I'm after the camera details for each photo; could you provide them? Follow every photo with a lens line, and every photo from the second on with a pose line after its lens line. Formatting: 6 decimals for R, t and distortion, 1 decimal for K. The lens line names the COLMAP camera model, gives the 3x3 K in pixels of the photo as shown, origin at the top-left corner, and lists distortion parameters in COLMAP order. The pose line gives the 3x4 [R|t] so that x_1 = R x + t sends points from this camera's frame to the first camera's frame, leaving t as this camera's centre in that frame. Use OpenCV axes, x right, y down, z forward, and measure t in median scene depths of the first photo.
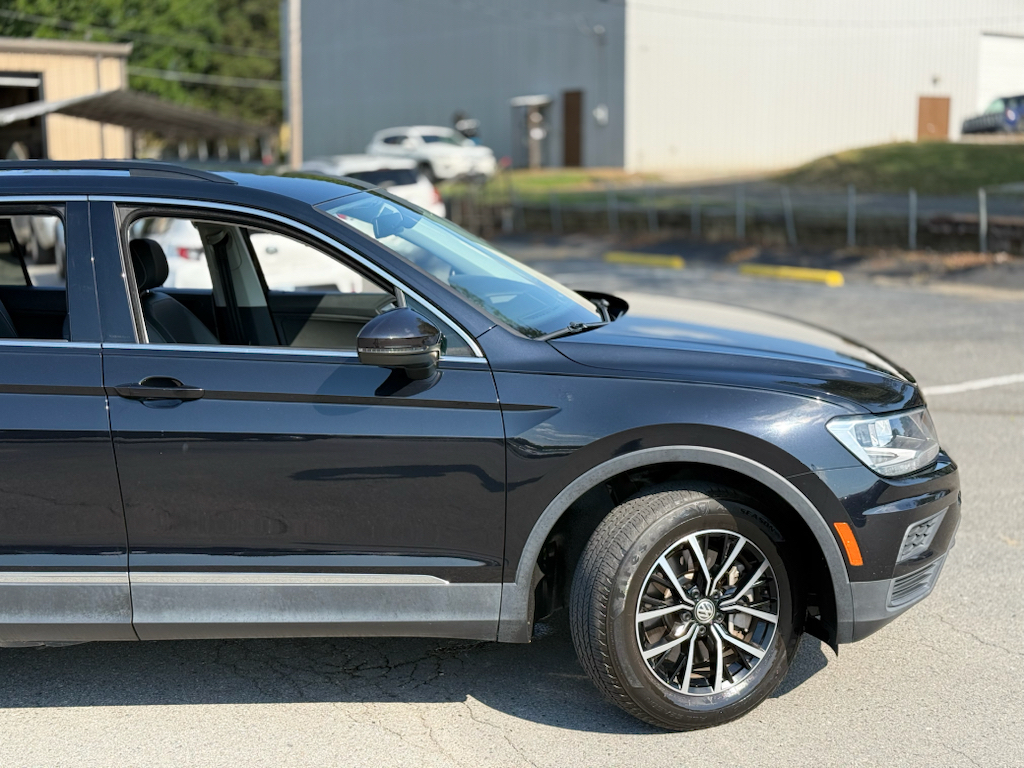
lens RADIAL K [[1434.8, 0, 520.9], [0, 1434.8, 390.1], [0, 0, 1]] dist [0.115111, 0.000000]
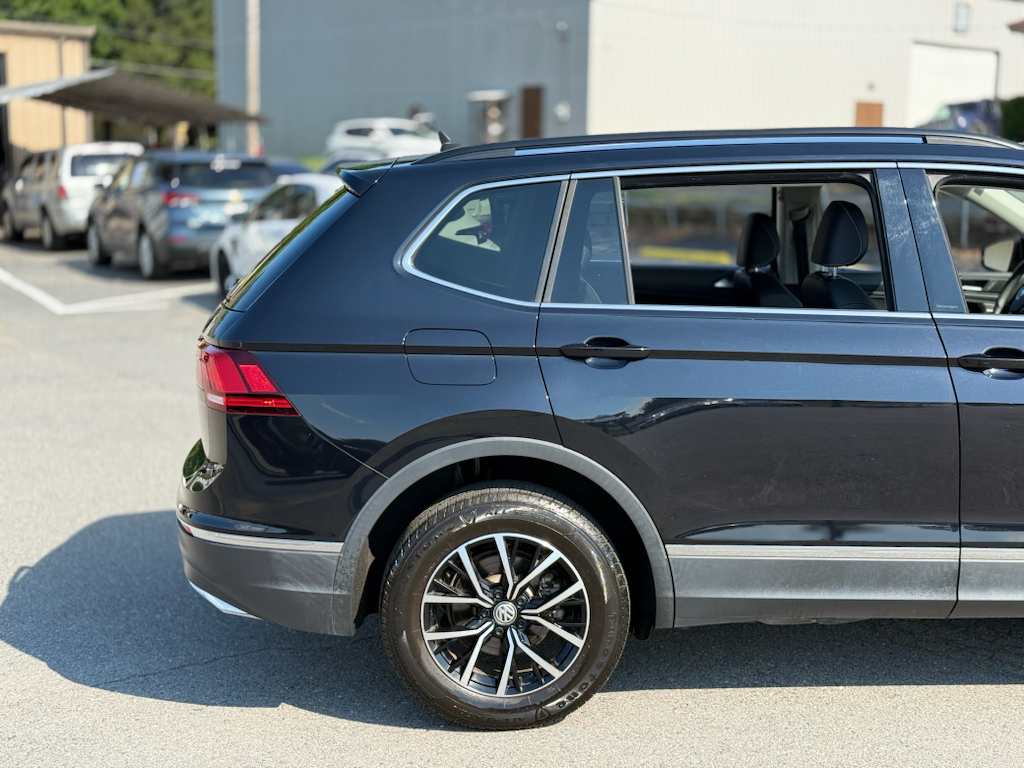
lens RADIAL K [[1434.8, 0, 508.8], [0, 1434.8, 395.3], [0, 0, 1]] dist [0.115111, 0.000000]
pose [[0.995914, 0.006261, 0.090094, -0.607691], [-0.006661, 0.999969, 0.004137, 0.019040], [-0.090065, -0.004720, 0.995925, 0.049541]]
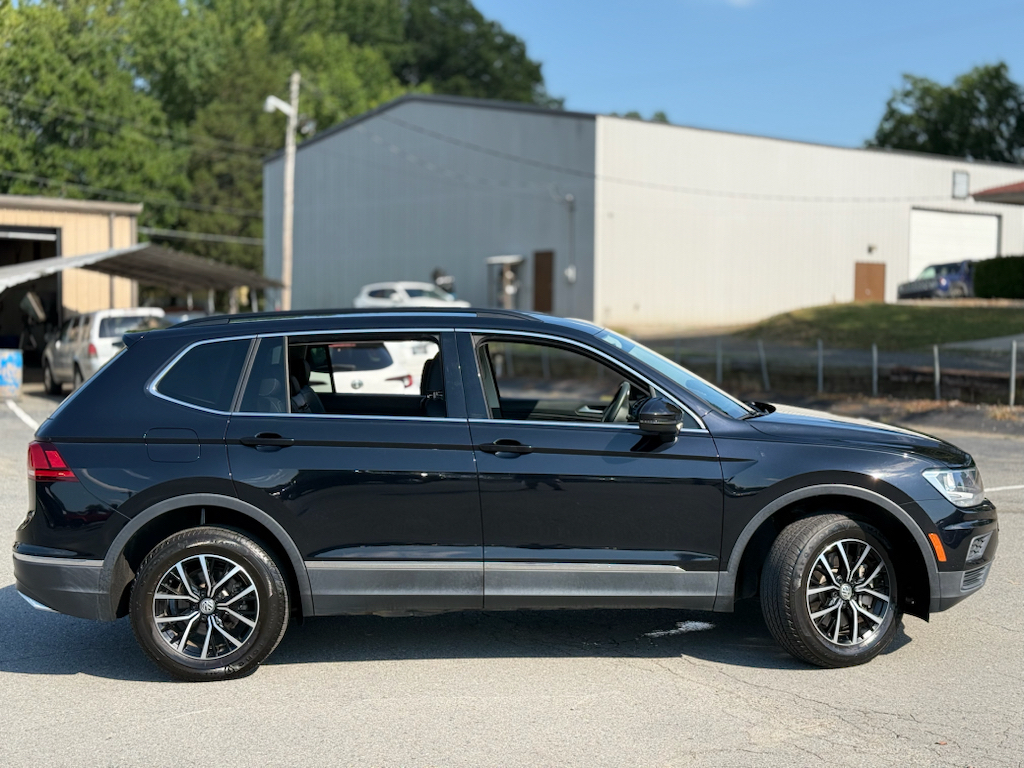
lens RADIAL K [[1434.8, 0, 515.4], [0, 1434.8, 392.2], [0, 0, 1]] dist [0.115111, 0.000000]
pose [[0.998932, 0.012838, 0.044394, -0.282821], [-0.008129, 0.994474, -0.104667, 0.096160], [-0.045493, 0.104194, 0.993516, -0.536455]]
